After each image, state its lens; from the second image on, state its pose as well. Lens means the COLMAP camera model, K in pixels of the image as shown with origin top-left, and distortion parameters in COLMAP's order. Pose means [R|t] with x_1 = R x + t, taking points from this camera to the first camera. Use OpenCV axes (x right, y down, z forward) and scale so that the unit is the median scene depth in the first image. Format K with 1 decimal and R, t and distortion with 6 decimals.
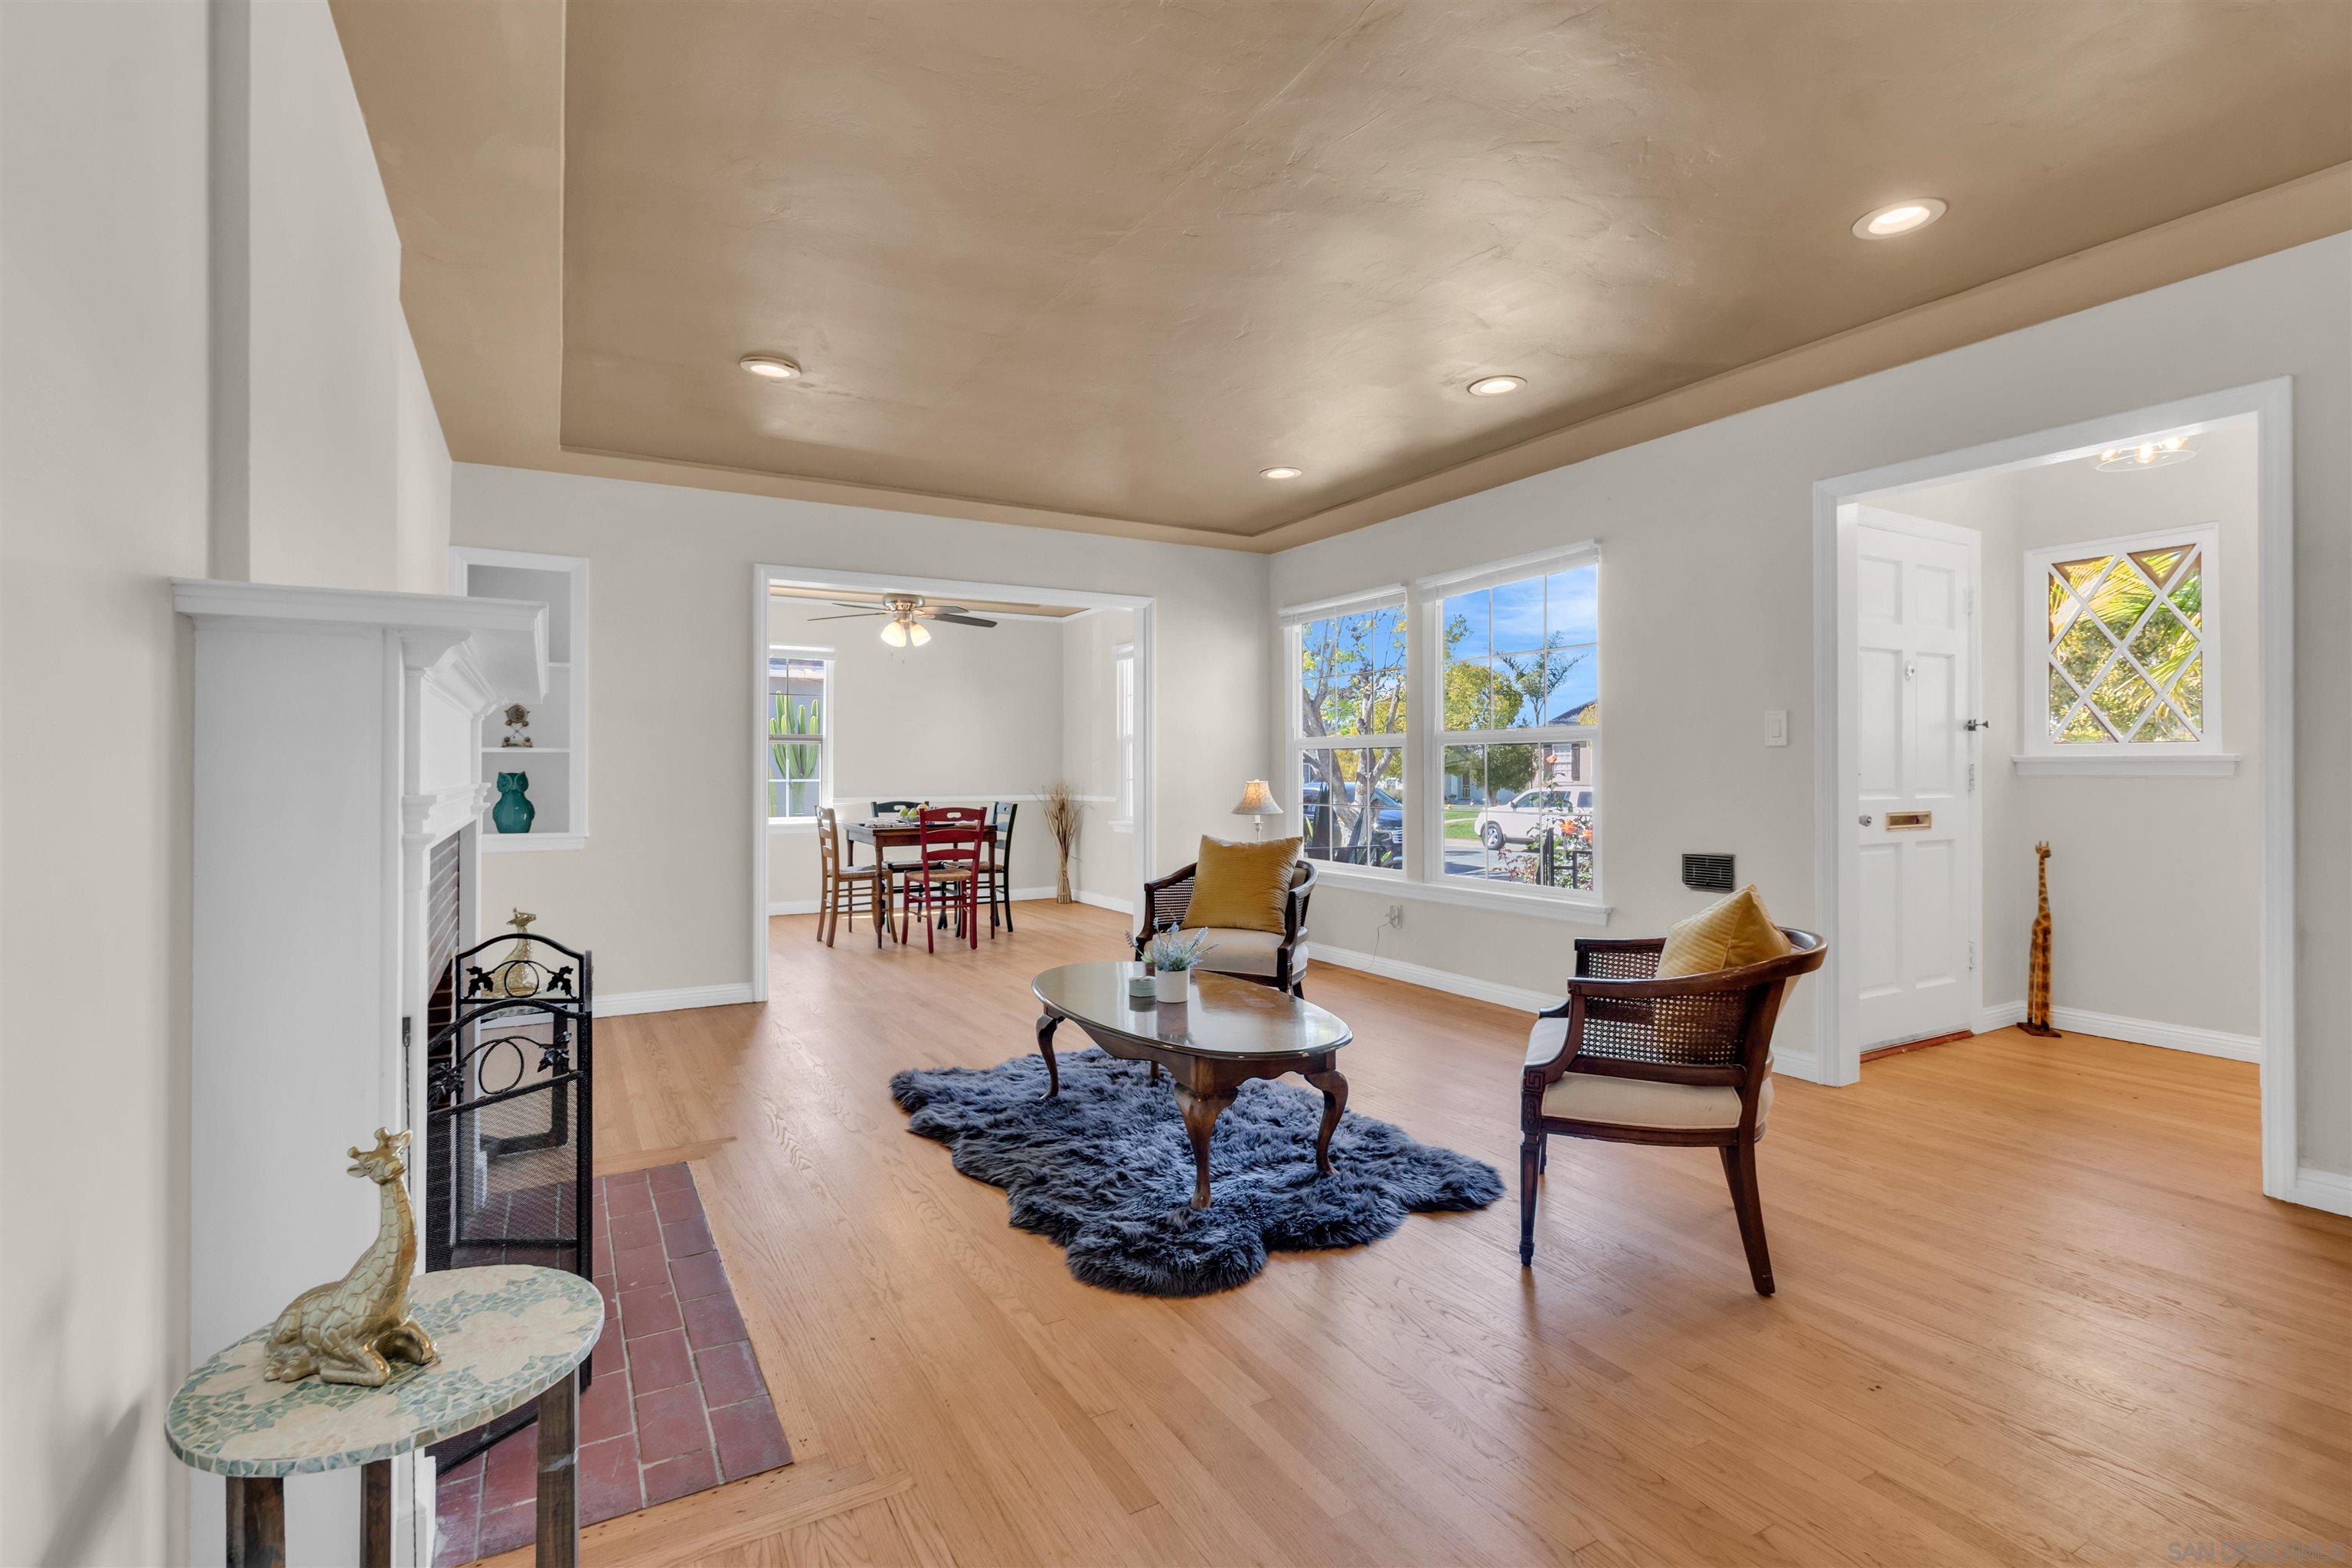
lens RADIAL K [[1108.7, 0, 1232.2], [0, 1108.7, 760.9], [0, 0, 1]] dist [-0.002079, -0.000191]
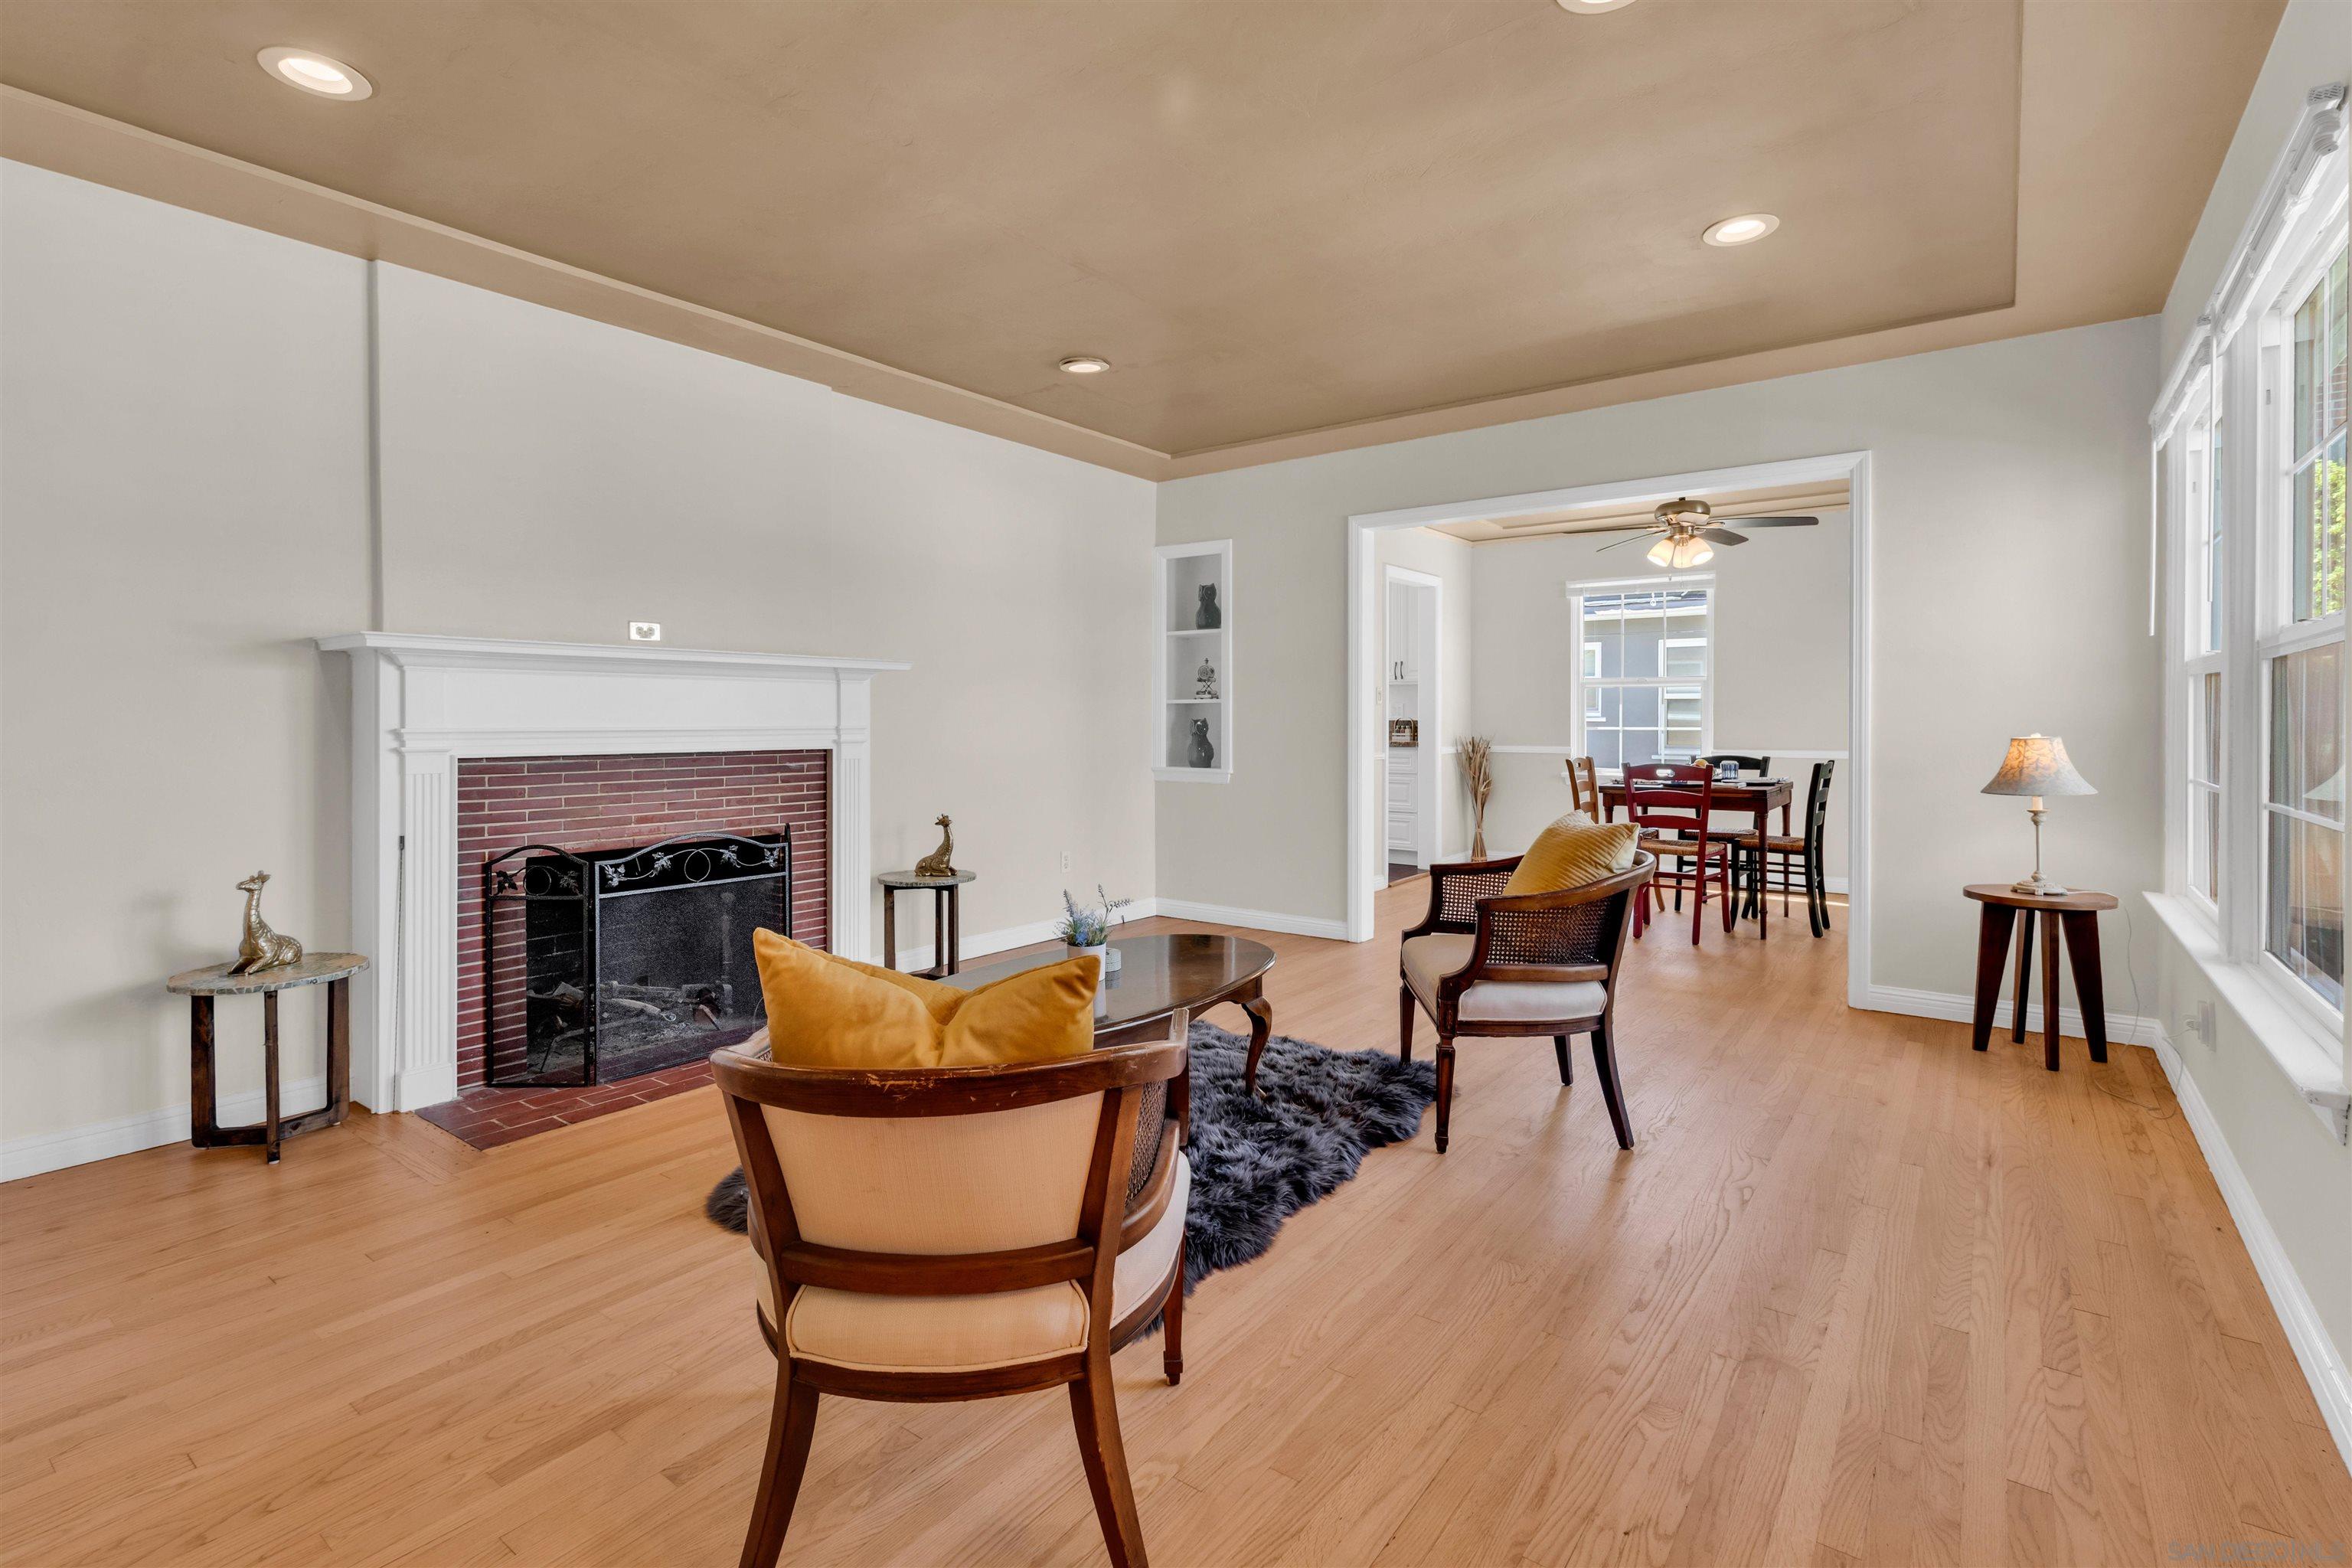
lens RADIAL K [[1109.3, 0, 1092.9], [0, 1109.3, 770.2], [0, 0, 1]] dist [0.033890, -0.000113]
pose [[0.339664, 0.046964, -0.939374, 0.550925], [0.001286, 0.998728, 0.050396, 0.006588], [0.940546, -0.018326, 0.339172, 0.486705]]
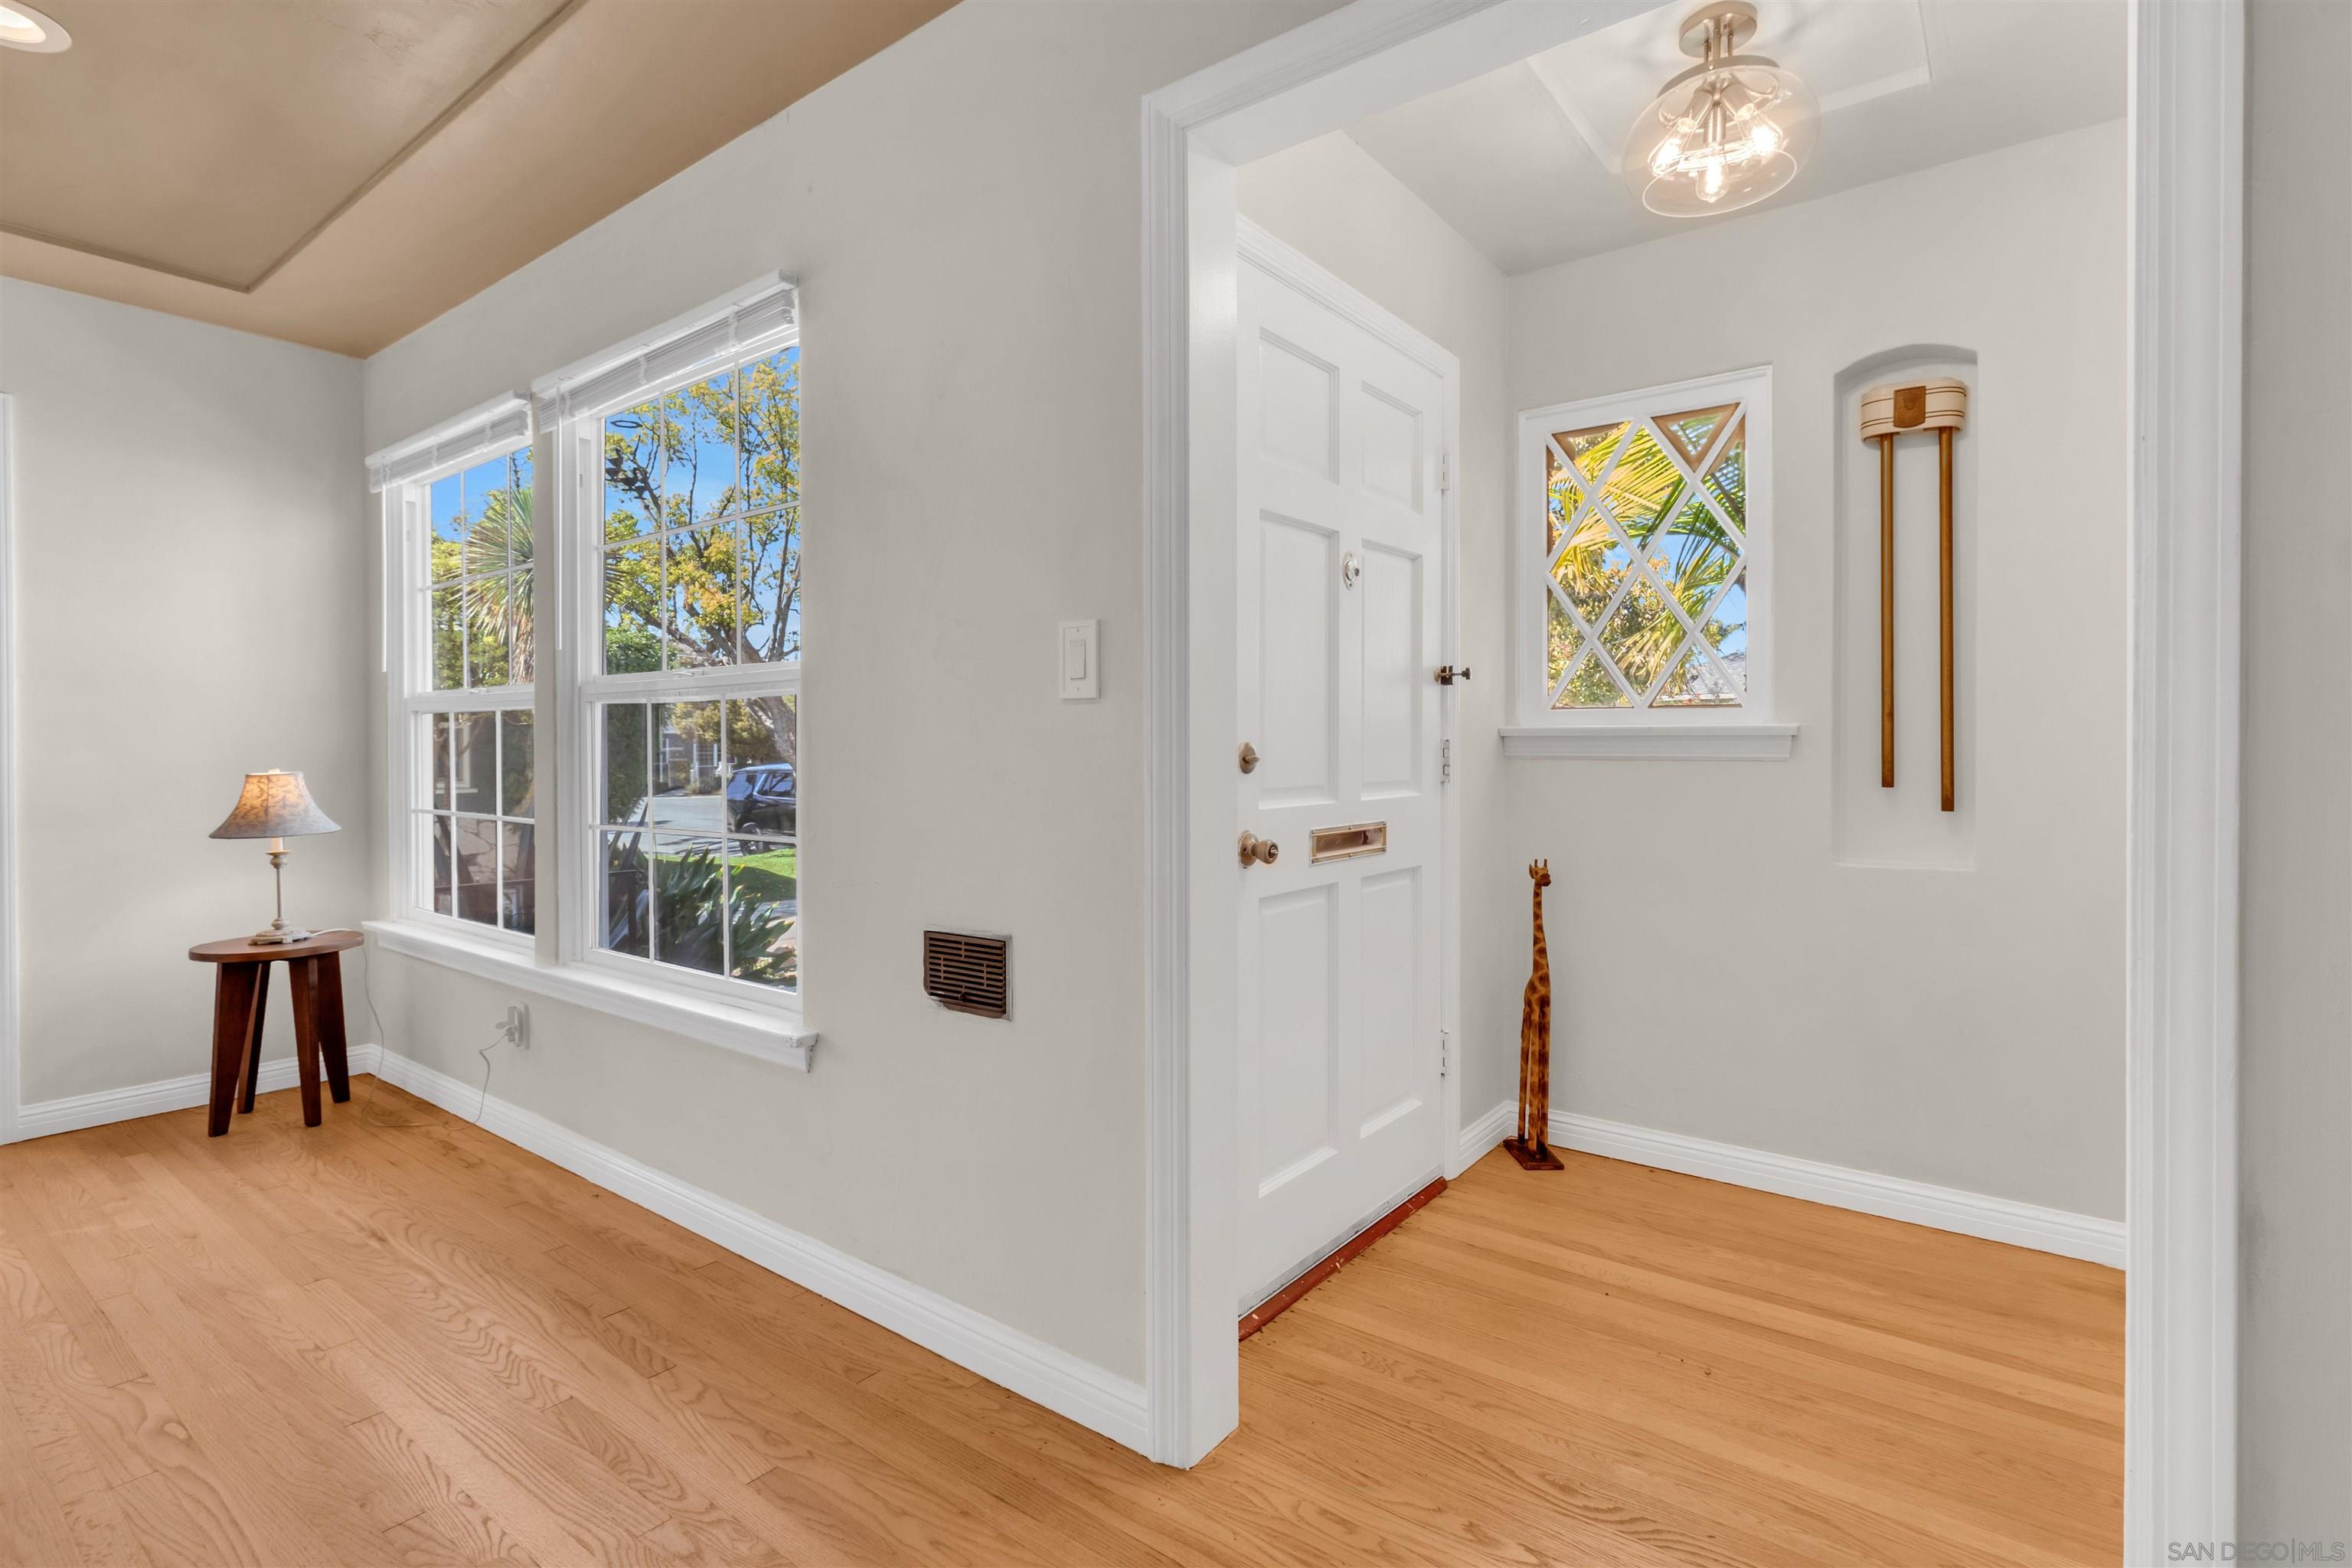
lens RADIAL K [[1108.7, 0, 1232.2], [0, 1108.7, 760.9], [0, 0, 1]] dist [-0.002079, -0.000191]
pose [[0.921776, -0.007111, 0.387658, 0.321688], [-0.000540, 0.999807, 0.019623, 0.002407], [-0.387722, -0.018297, 0.921595, 0.481789]]
